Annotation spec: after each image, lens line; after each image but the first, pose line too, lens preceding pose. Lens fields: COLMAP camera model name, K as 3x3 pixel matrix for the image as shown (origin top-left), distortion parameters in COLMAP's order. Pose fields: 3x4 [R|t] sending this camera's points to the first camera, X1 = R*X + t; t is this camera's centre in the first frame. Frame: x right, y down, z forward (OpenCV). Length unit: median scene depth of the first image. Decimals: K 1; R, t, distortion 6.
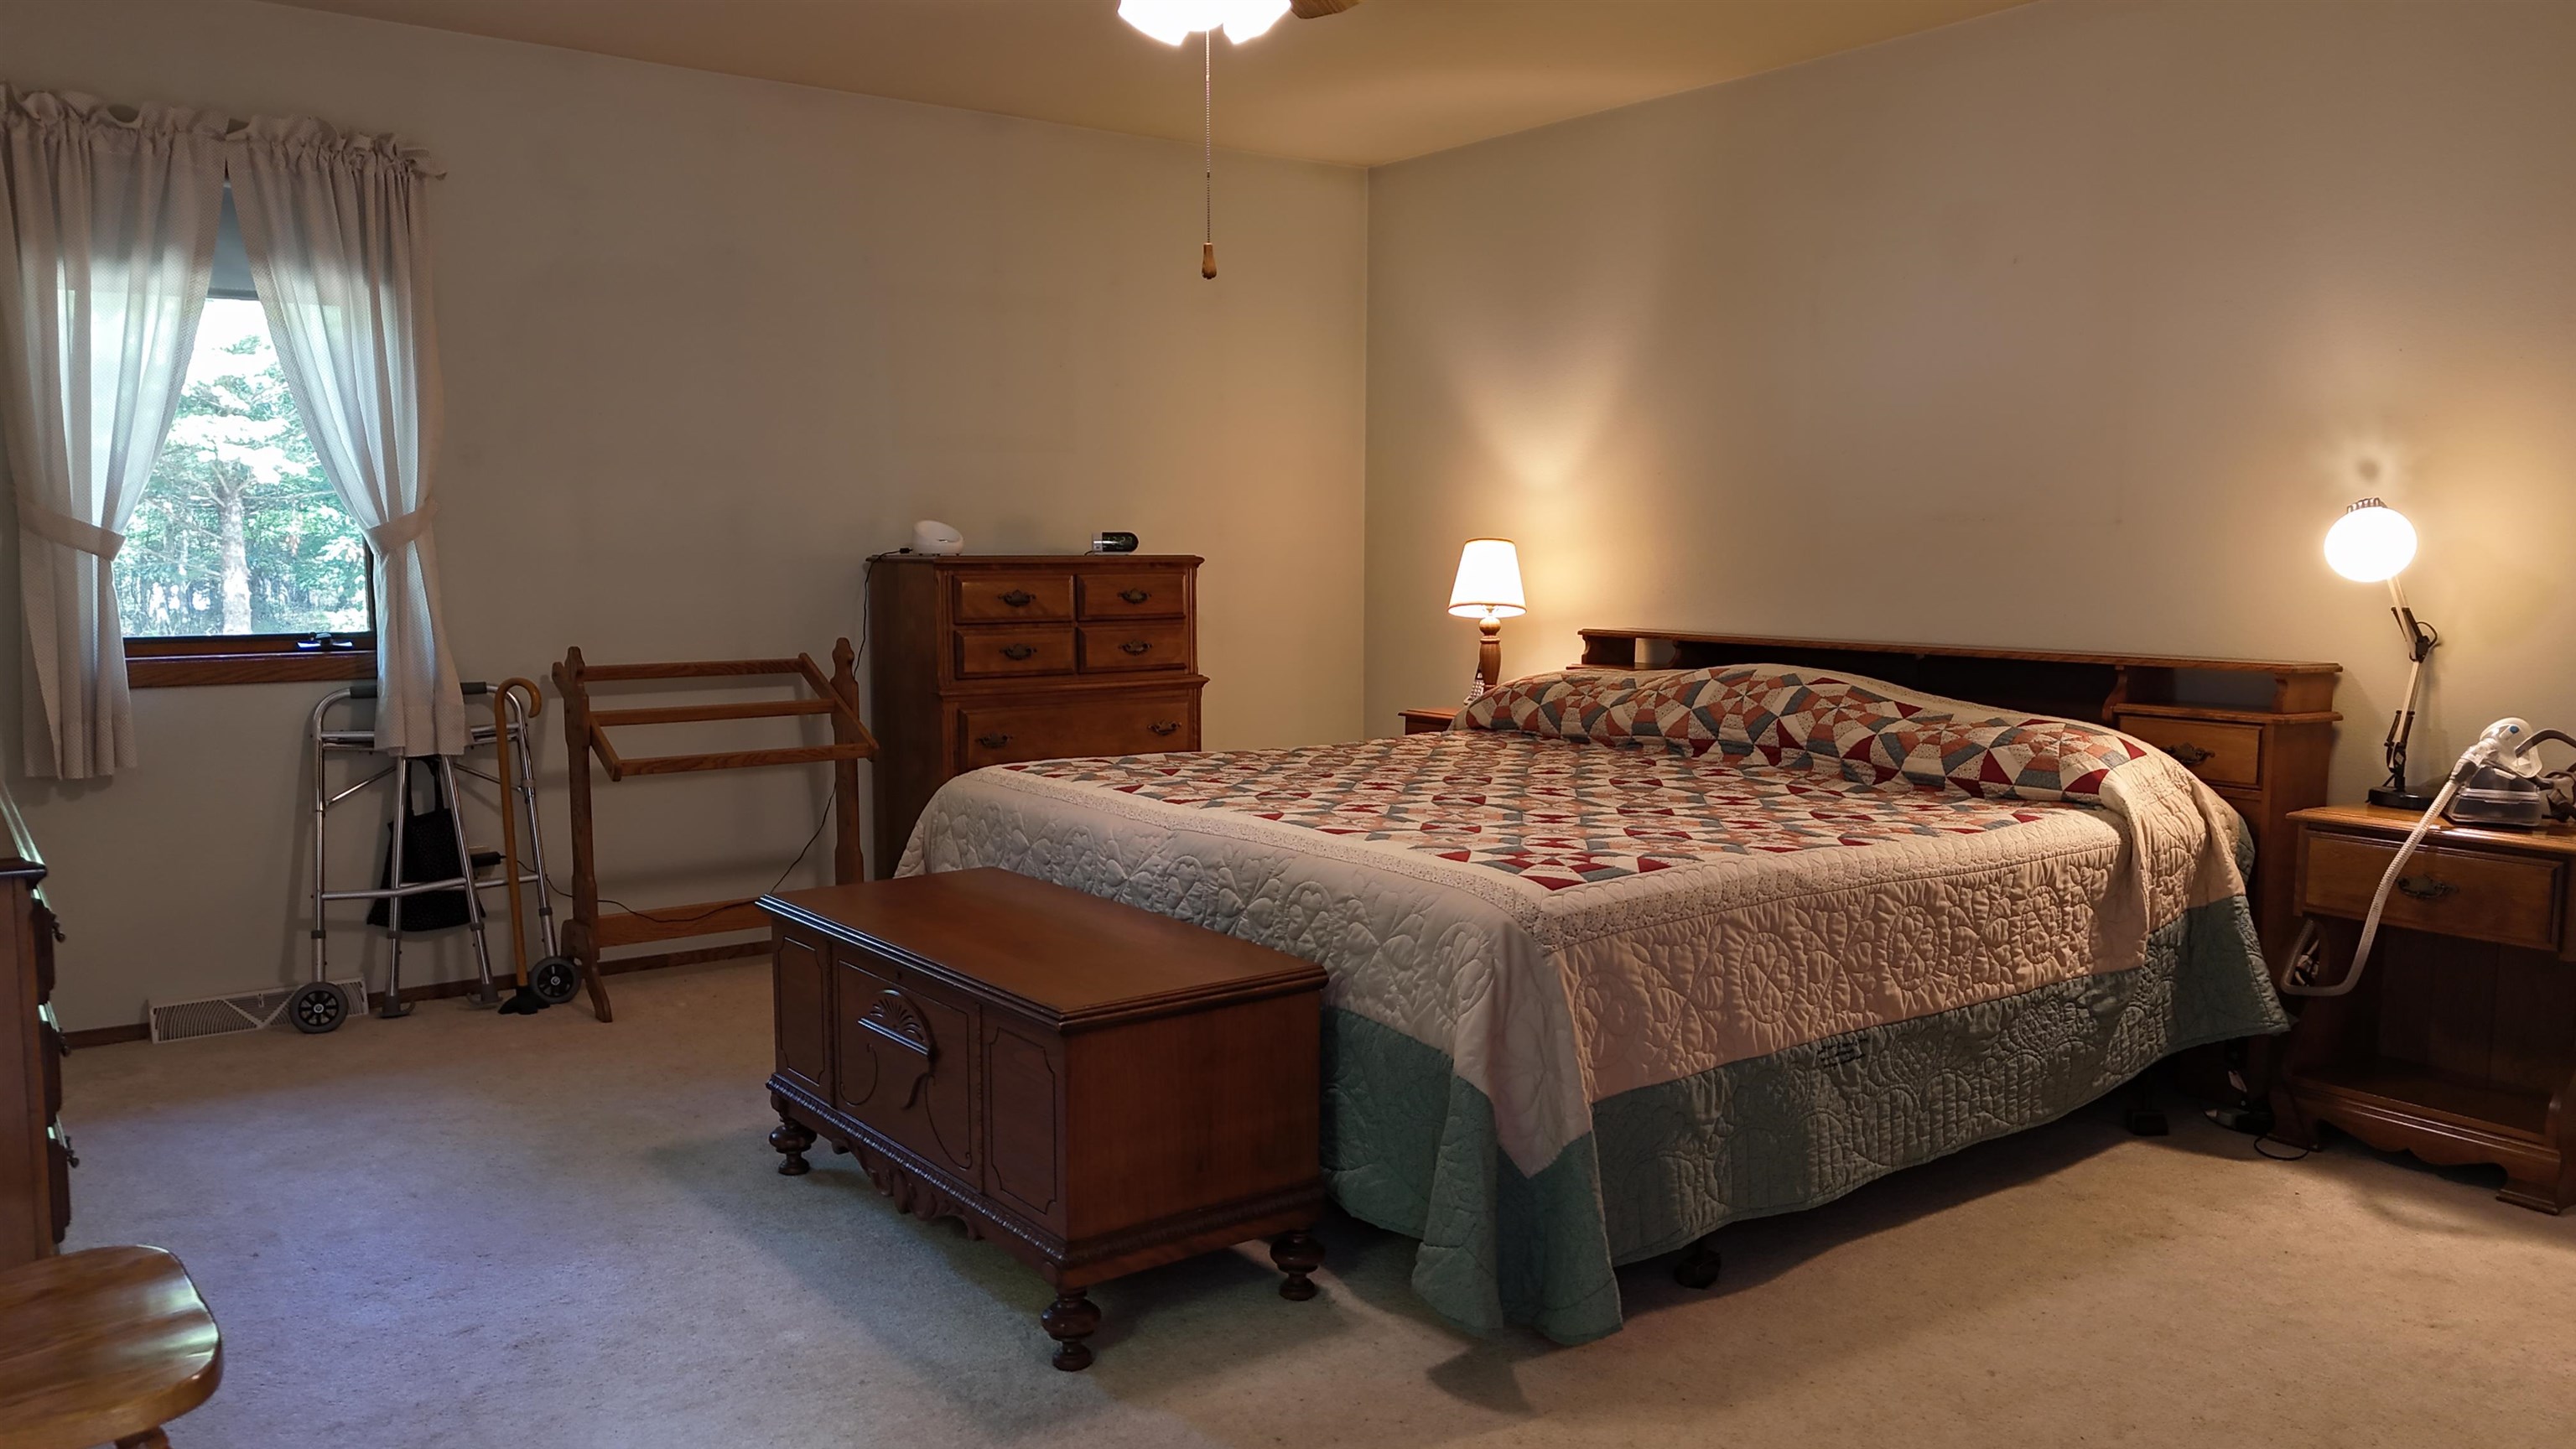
lens RADIAL K [[1887.0, 0, 1292.1], [0, 1887.0, 818.3], [0, 0, 1]] dist [0.046619, 0.002017]
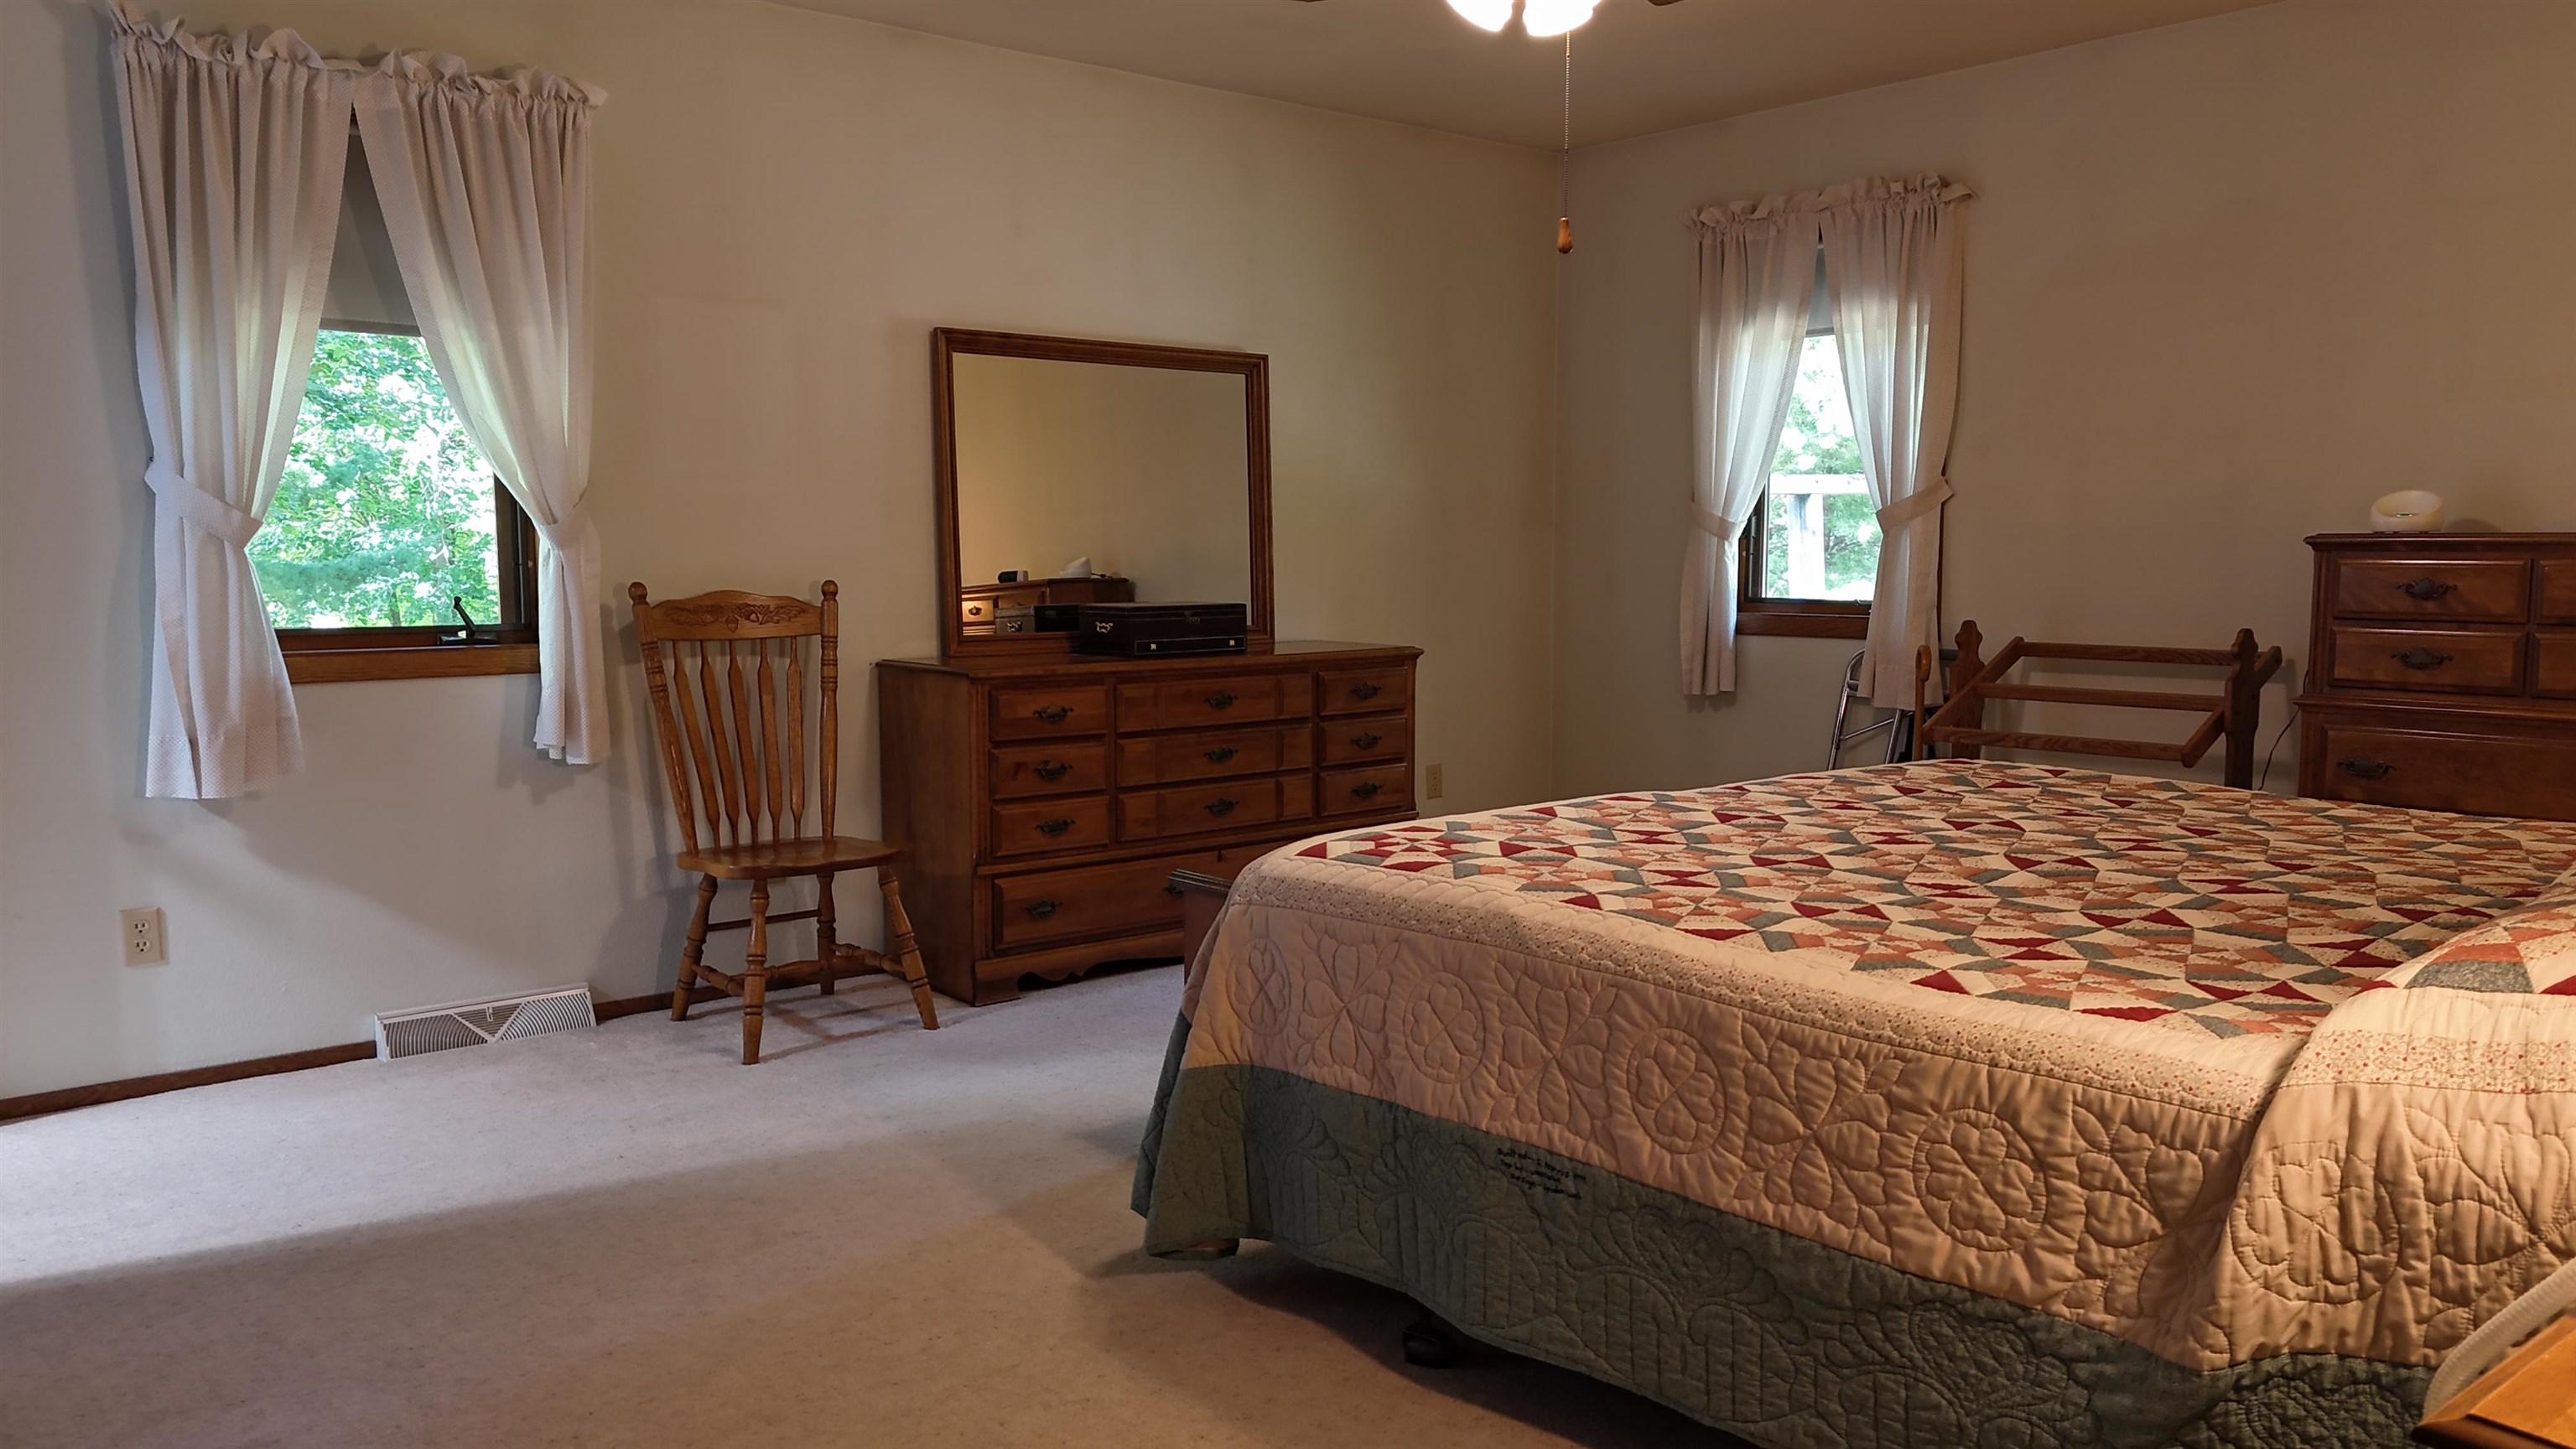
lens RADIAL K [[1887.0, 0, 1292.1], [0, 1887.0, 818.3], [0, 0, 1]] dist [0.046619, 0.002017]
pose [[0.075279, 0.146772, -0.986302, 0.913992], [-0.146073, 0.980061, 0.134695, -0.094429], [0.986405, 0.133932, 0.095218, 0.730397]]
